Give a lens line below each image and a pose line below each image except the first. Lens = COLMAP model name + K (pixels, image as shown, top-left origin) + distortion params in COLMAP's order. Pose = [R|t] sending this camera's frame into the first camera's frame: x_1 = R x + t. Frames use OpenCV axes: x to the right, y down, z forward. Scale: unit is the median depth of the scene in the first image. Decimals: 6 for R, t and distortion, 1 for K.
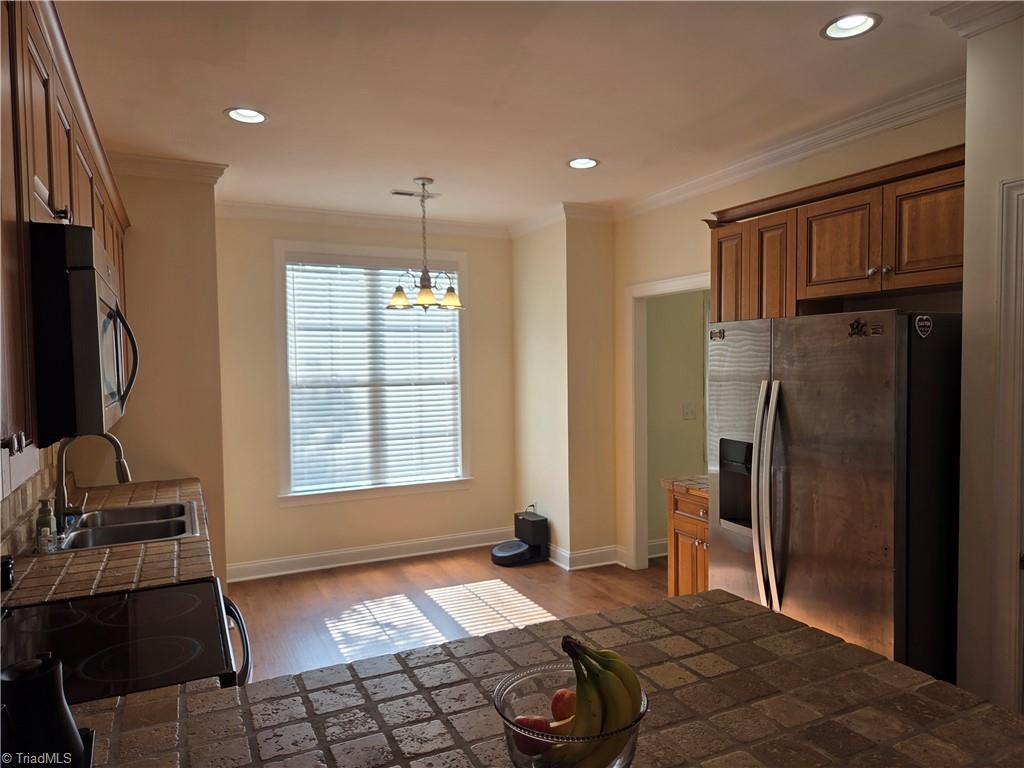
lens RADIAL K [[688.7, 0, 512.3], [0, 688.7, 388.9], [0, 0, 1]] dist [0.034748, -0.019359]
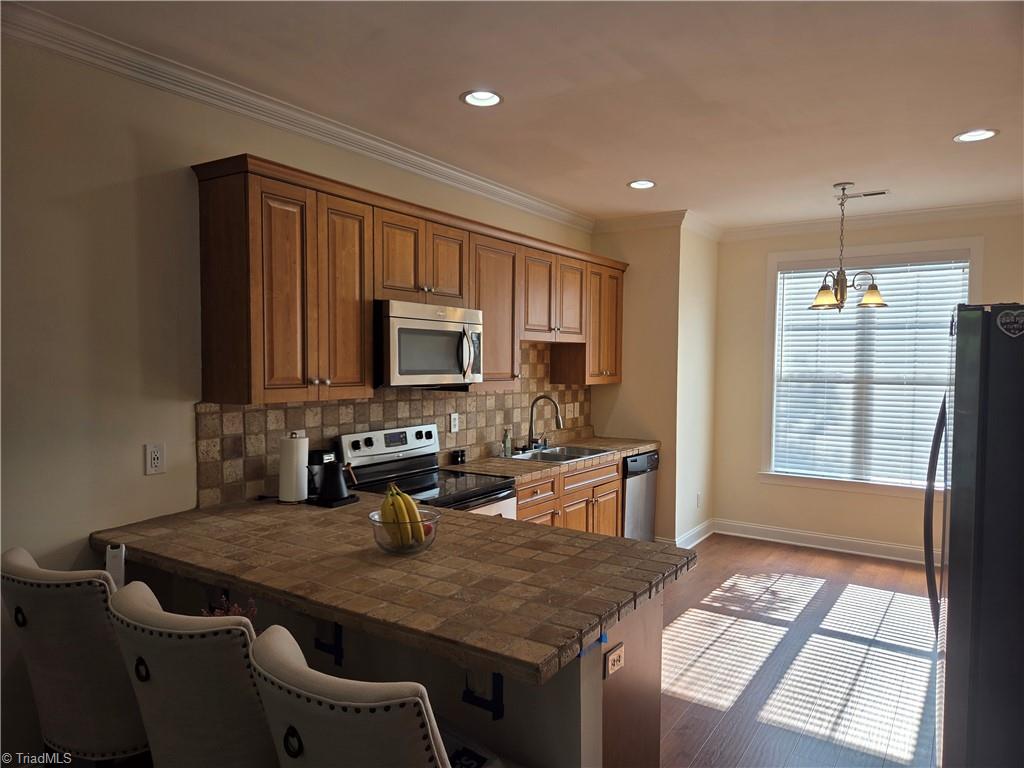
lens RADIAL K [[688.7, 0, 519.5], [0, 688.7, 388.5], [0, 0, 1]] dist [0.034748, -0.019359]
pose [[0.496022, 0.052401, -0.866727, 0.470674], [-0.048771, 0.998283, 0.032443, -0.005210], [0.866939, 0.026179, 0.497726, 0.056054]]
